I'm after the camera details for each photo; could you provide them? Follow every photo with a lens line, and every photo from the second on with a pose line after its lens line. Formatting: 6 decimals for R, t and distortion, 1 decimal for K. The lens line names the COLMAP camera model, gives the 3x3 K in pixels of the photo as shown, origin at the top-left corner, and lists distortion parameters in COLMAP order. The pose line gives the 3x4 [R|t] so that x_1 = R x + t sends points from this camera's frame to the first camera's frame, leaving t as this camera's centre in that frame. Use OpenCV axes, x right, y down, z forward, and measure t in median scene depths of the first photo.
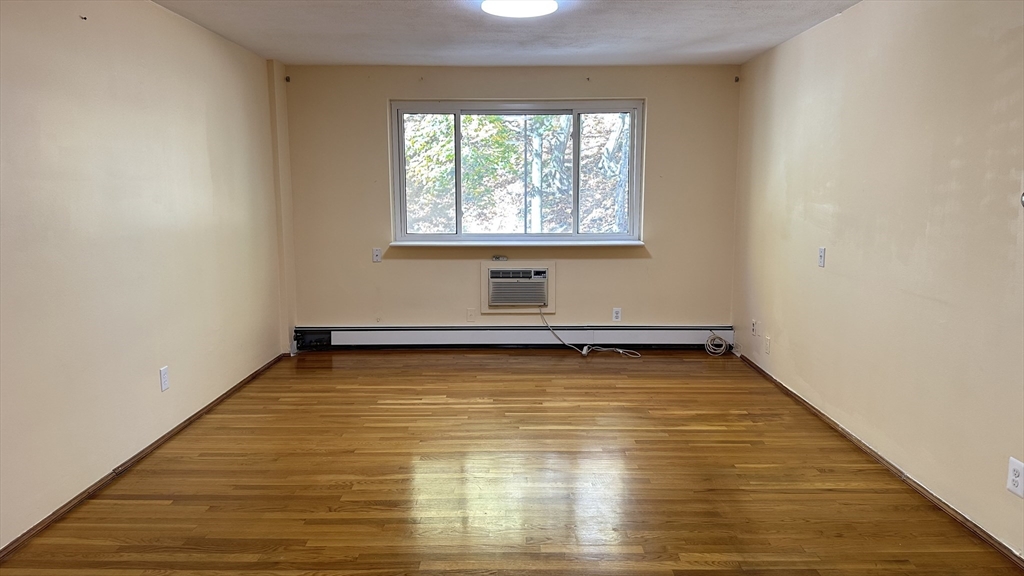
lens RADIAL K [[709.6, 0, 514.4], [0, 709.6, 285.3], [0, 0, 1]] dist [0.077197, -0.099706]
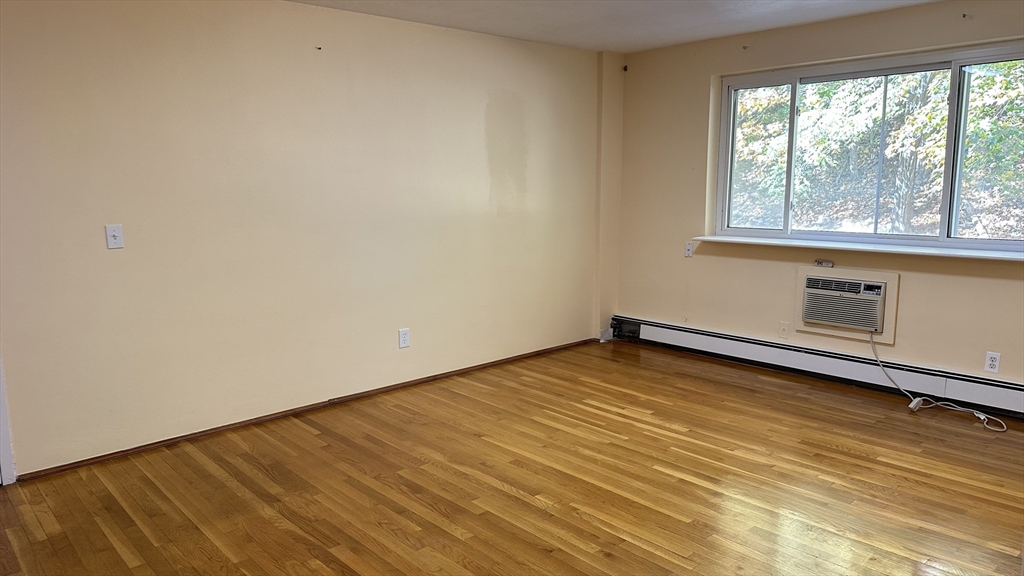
lens RADIAL K [[709.6, 0, 506.4], [0, 709.6, 278.1], [0, 0, 1]] dist [0.077197, -0.099706]
pose [[0.675589, 0.097981, -0.730739, 0.330154], [-0.092086, 0.994583, 0.048222, -0.028647], [0.731505, 0.034712, 0.680952, 0.208144]]
